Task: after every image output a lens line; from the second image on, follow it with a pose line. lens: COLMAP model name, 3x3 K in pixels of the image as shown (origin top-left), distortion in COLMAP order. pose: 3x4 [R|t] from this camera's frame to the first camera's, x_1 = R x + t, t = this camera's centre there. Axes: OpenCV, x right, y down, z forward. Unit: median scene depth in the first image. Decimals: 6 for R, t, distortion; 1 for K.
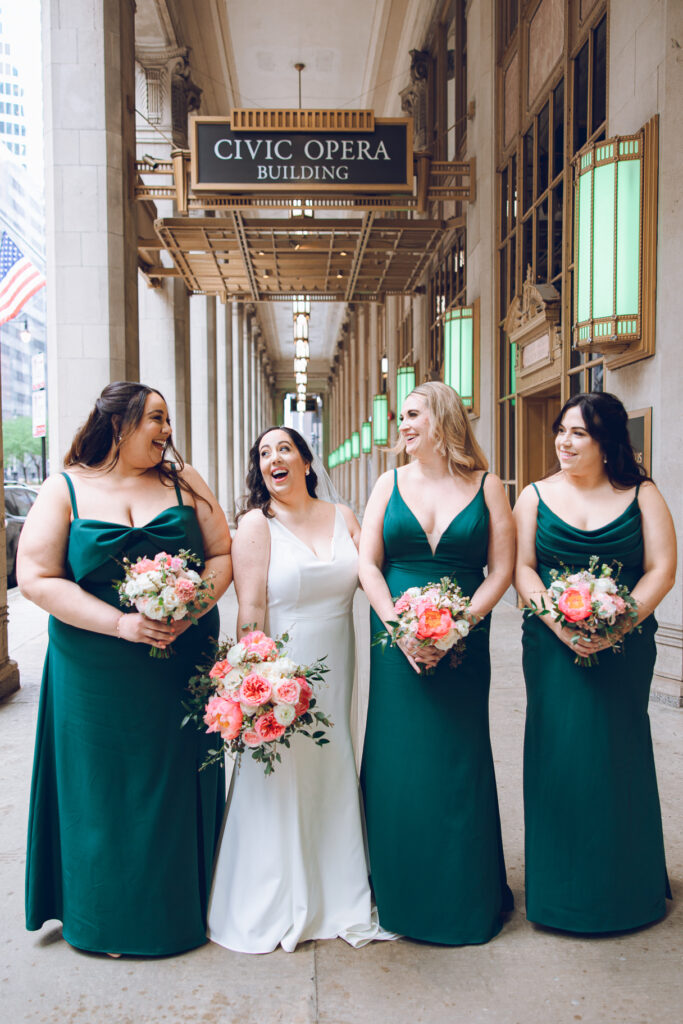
lens RADIAL K [[696.1, 0, 341.5], [0, 696.1, 512.0], [0, 0, 1]] dist [-0.000042, -0.000696]
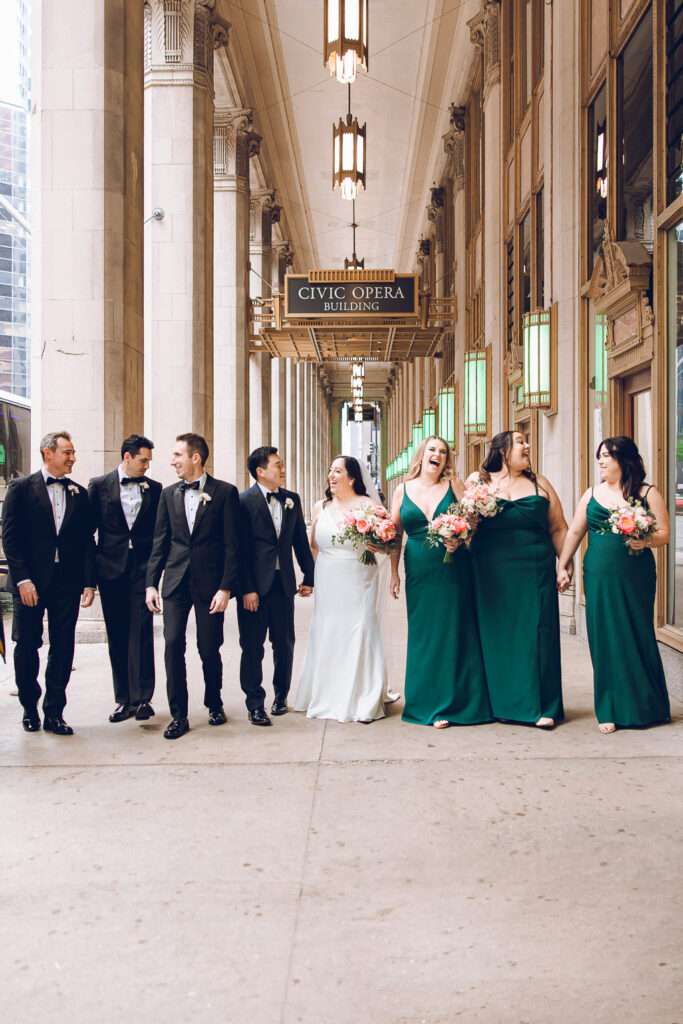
lens RADIAL K [[921.0, 0, 342.1], [0, 921.0, 486.1], [0, 0, 1]] dist [0.006207, 0.003077]
pose [[0.996686, 0.003725, -0.081260, 0.093036], [-0.008027, 0.998579, -0.052676, 0.049241], [0.080949, 0.053154, 0.995300, -1.057116]]
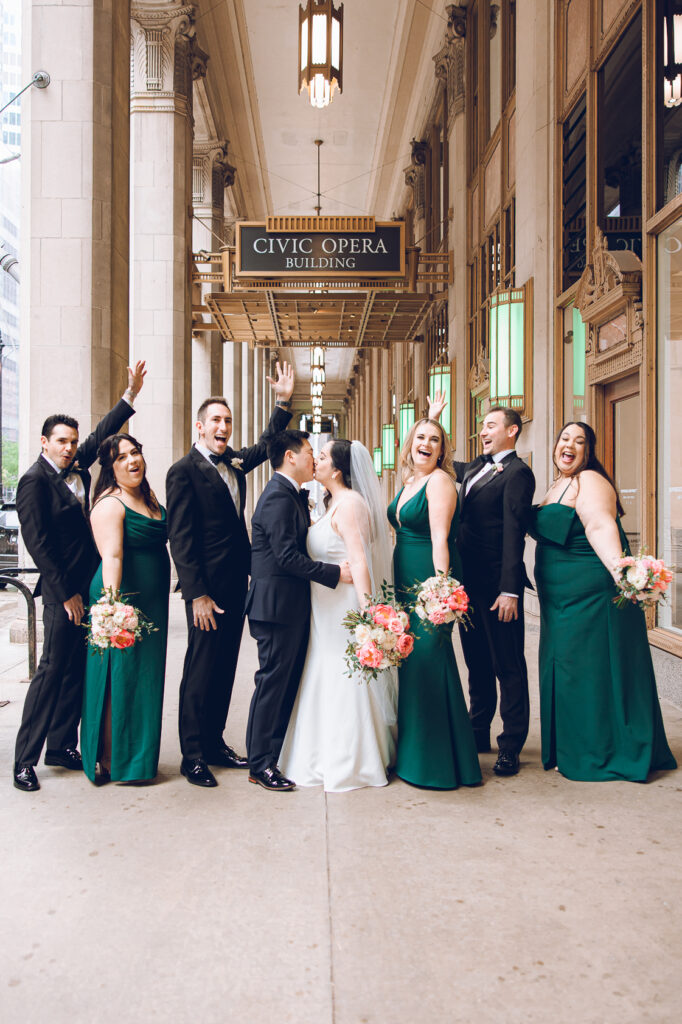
lens RADIAL K [[787.6, 0, 328.2], [0, 787.6, 508.8], [0, 0, 1]] dist [-0.001126, -0.004438]
pose [[0.999101, 0.007974, -0.041647, 0.022199], [-0.009665, 0.999130, -0.040570, 0.030998], [0.041287, 0.040936, 0.998308, -0.418266]]
